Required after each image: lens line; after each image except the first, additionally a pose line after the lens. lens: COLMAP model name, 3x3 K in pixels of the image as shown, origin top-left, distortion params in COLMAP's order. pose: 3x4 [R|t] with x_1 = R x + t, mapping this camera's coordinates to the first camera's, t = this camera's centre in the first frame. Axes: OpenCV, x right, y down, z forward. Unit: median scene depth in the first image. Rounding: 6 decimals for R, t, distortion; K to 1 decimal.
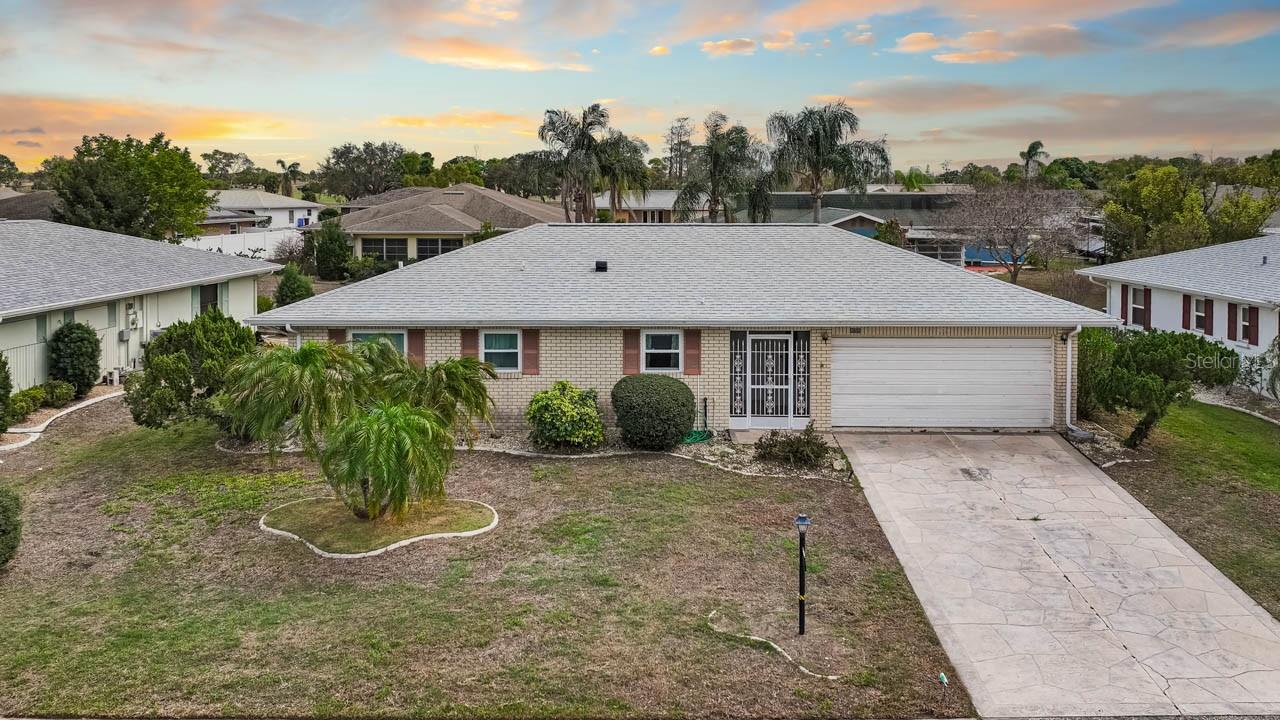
lens RADIAL K [[1002.9, 0, 639.0], [0, 1002.9, 363.5], [0, 0, 1]] dist [0.011981, -0.018762]
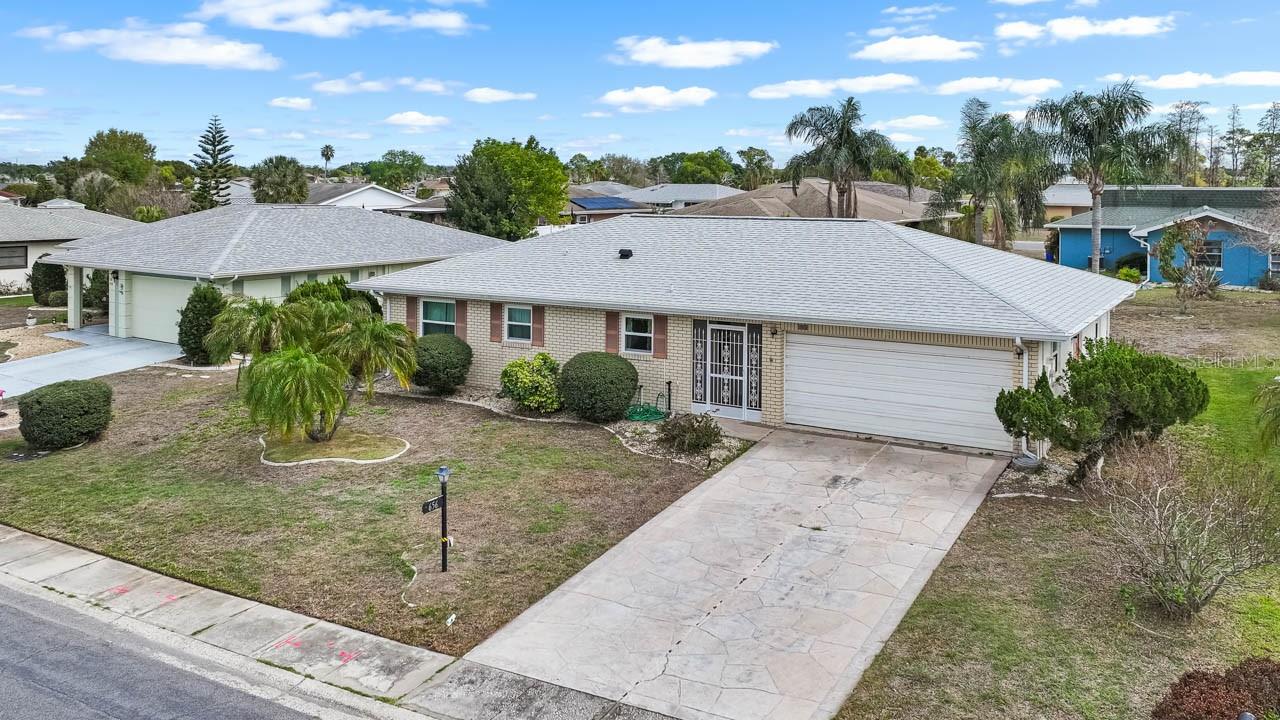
lens RADIAL K [[1002.9, 0, 639.2], [0, 1002.9, 358.1], [0, 0, 1]] dist [0.011981, -0.018762]
pose [[0.875389, 0.086711, -0.475579, 0.537084], [-0.086788, 0.995987, 0.021847, -0.010236], [0.475565, 0.022151, 0.879402, 0.059176]]
